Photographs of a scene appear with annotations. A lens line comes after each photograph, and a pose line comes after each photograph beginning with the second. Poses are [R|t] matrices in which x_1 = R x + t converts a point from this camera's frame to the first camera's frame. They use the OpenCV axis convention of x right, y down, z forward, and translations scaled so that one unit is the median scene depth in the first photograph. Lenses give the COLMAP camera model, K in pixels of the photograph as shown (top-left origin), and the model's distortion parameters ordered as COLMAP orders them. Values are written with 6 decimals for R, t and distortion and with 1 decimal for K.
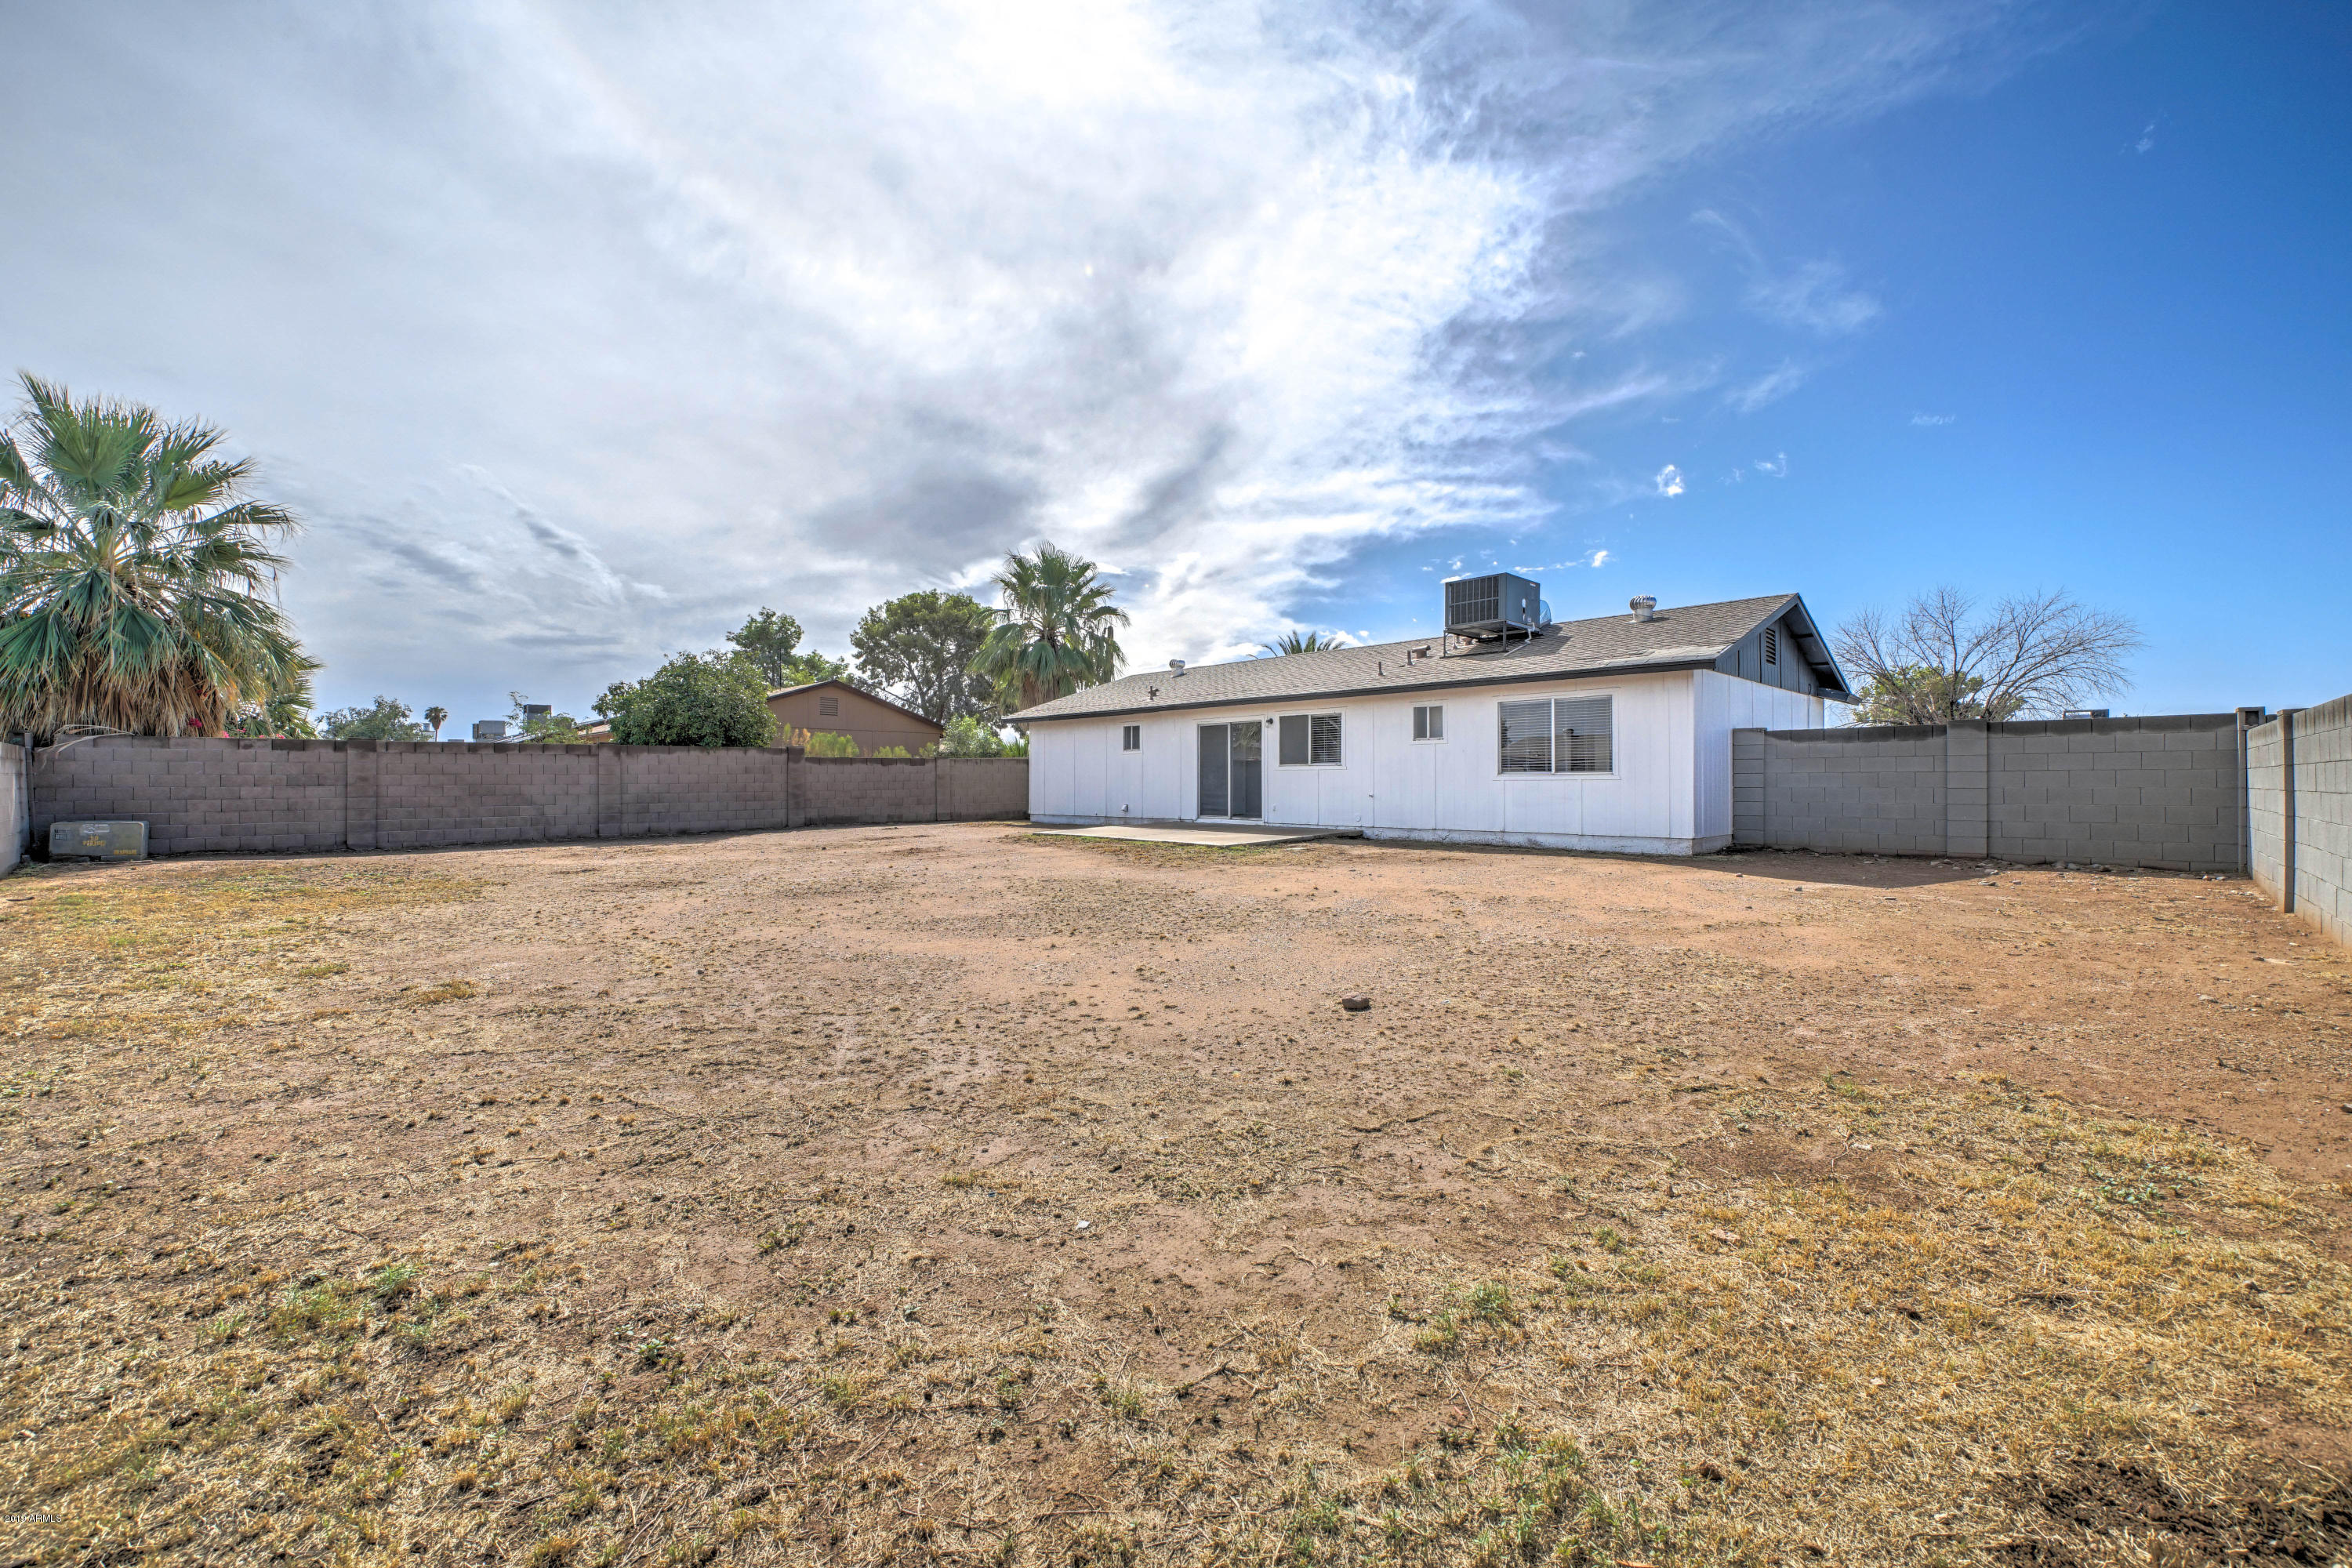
lens RADIAL K [[977.3, 0, 1178.8], [0, 977.3, 778.3], [0, 0, 1]] dist [-0.001216, 0.000090]
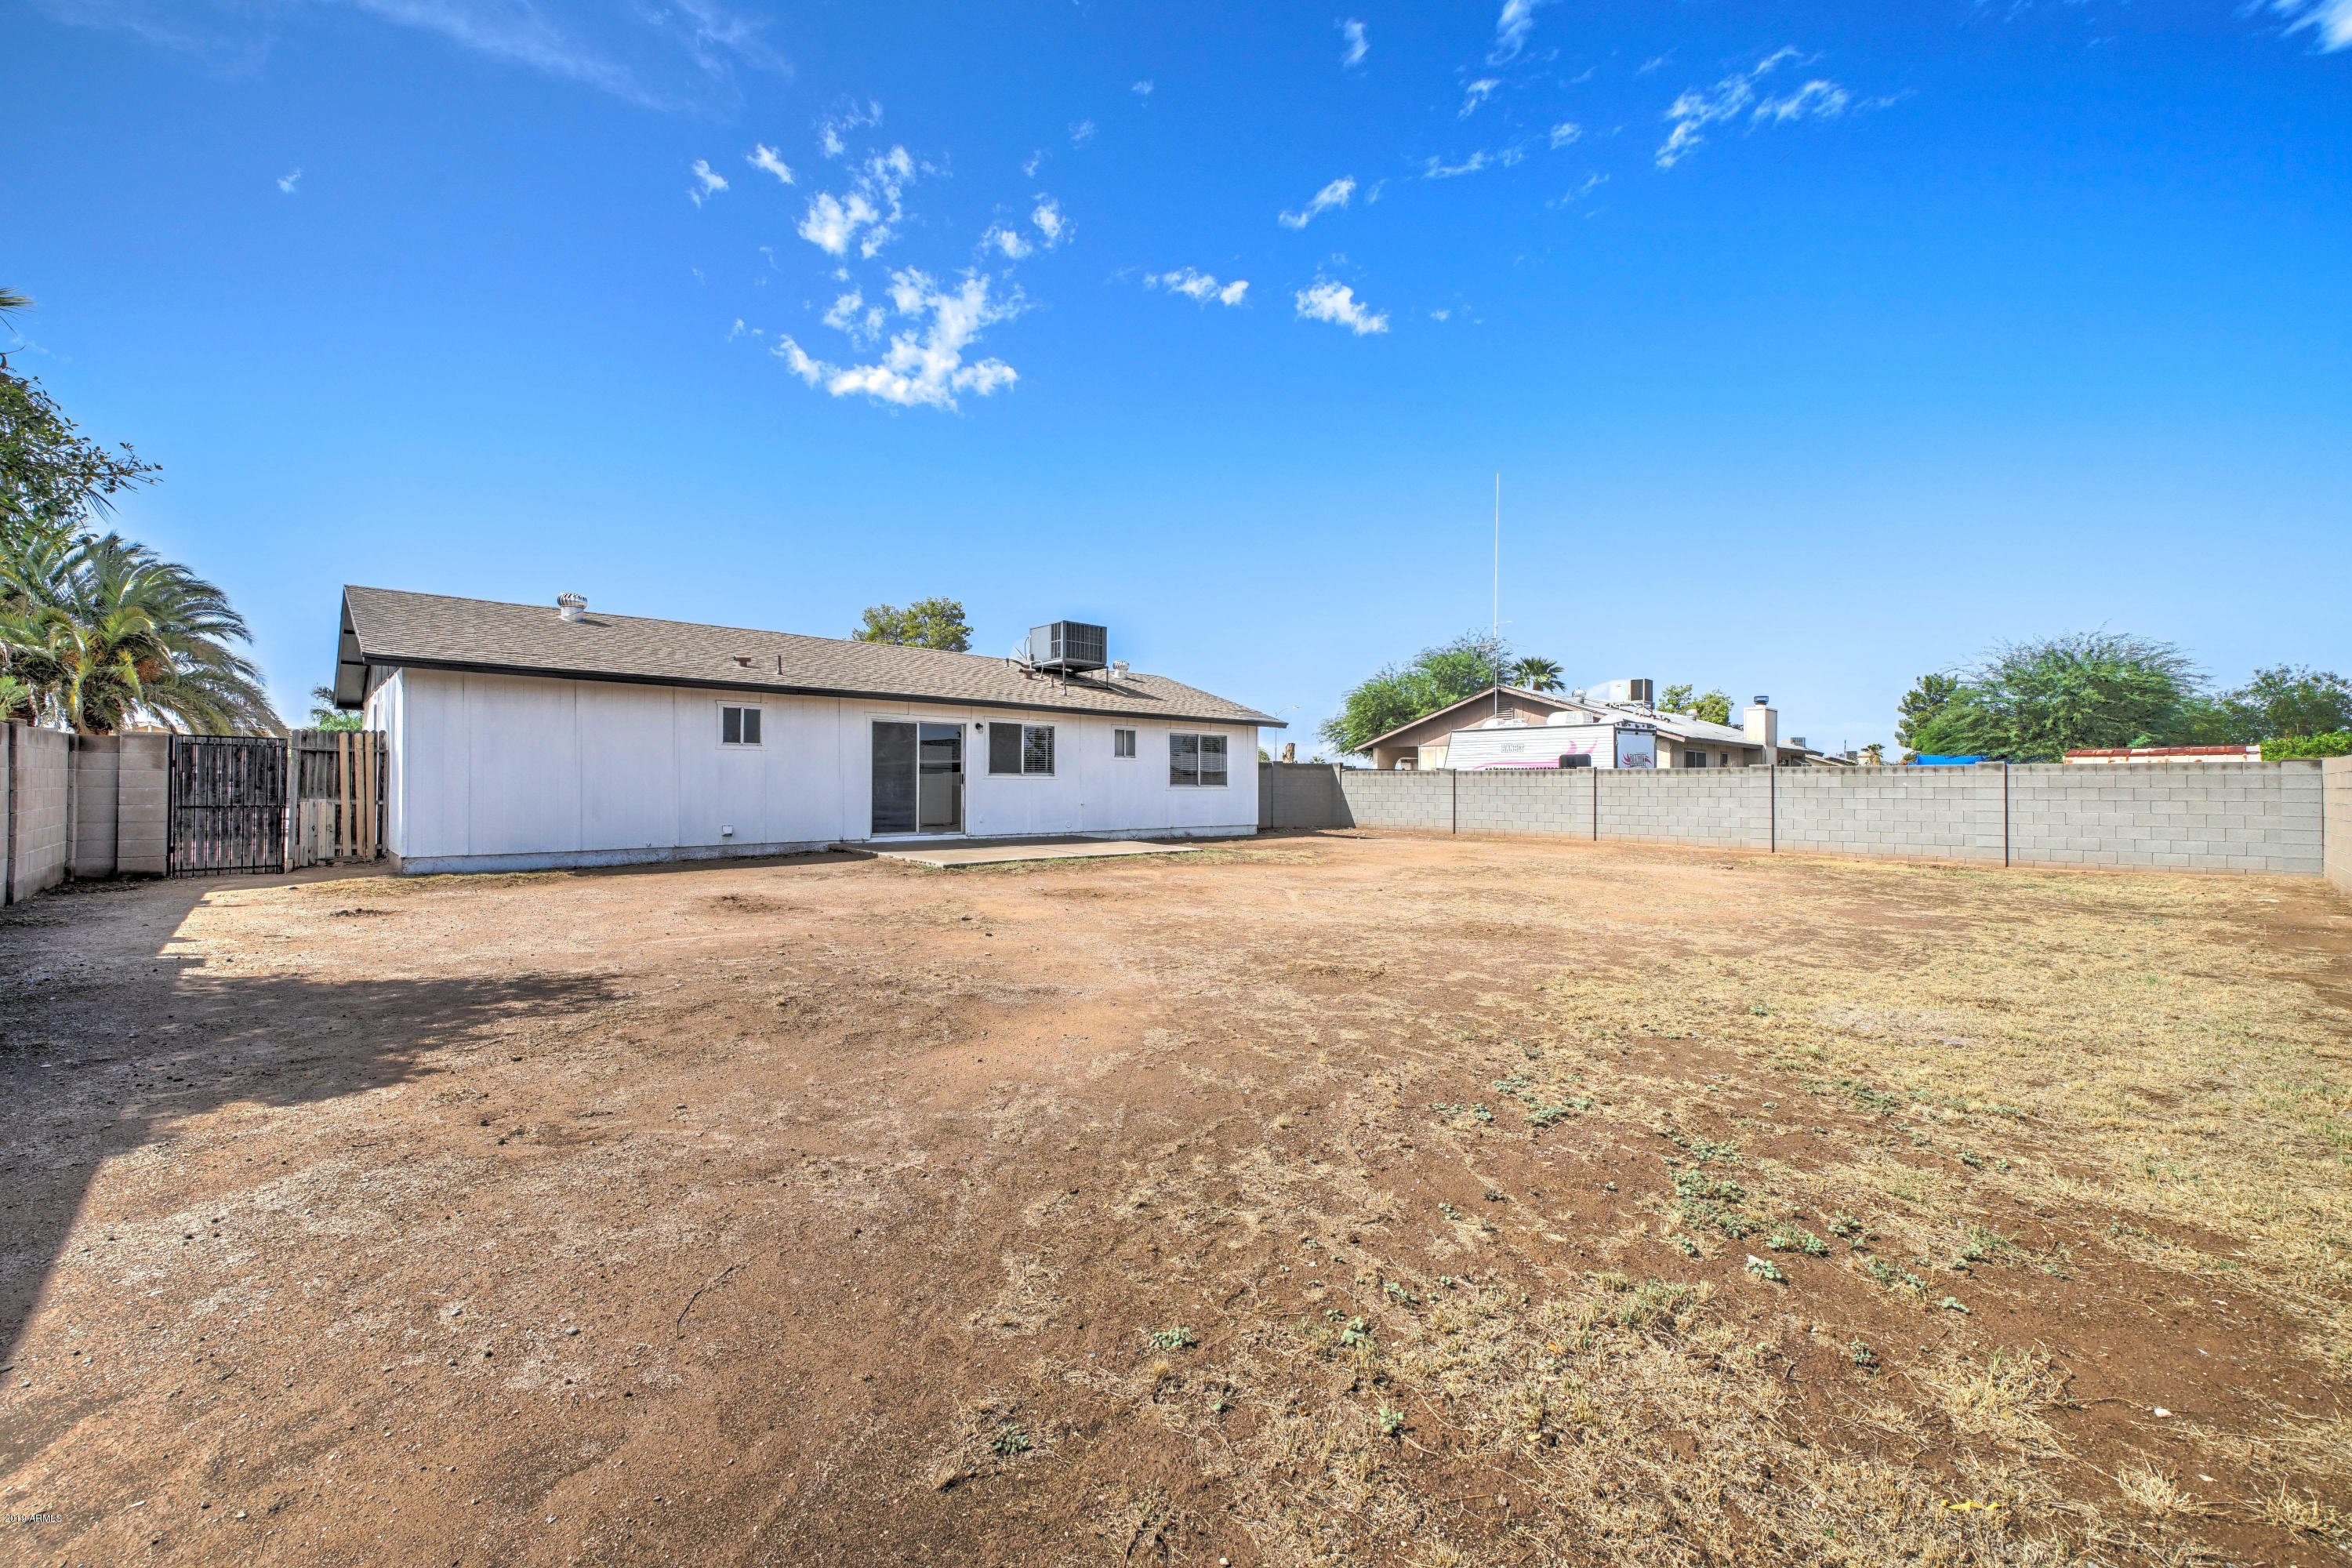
lens RADIAL K [[934.4, 0, 1185.5], [0, 934.4, 778.9], [0, 0, 1]] dist [-0.000610, 0.000272]
pose [[0.021580, 0.015466, 0.999648, -0.804913], [-0.002067, 0.999879, -0.015425, 0.005477], [-0.999765, -0.001733, 0.021609, 0.777740]]
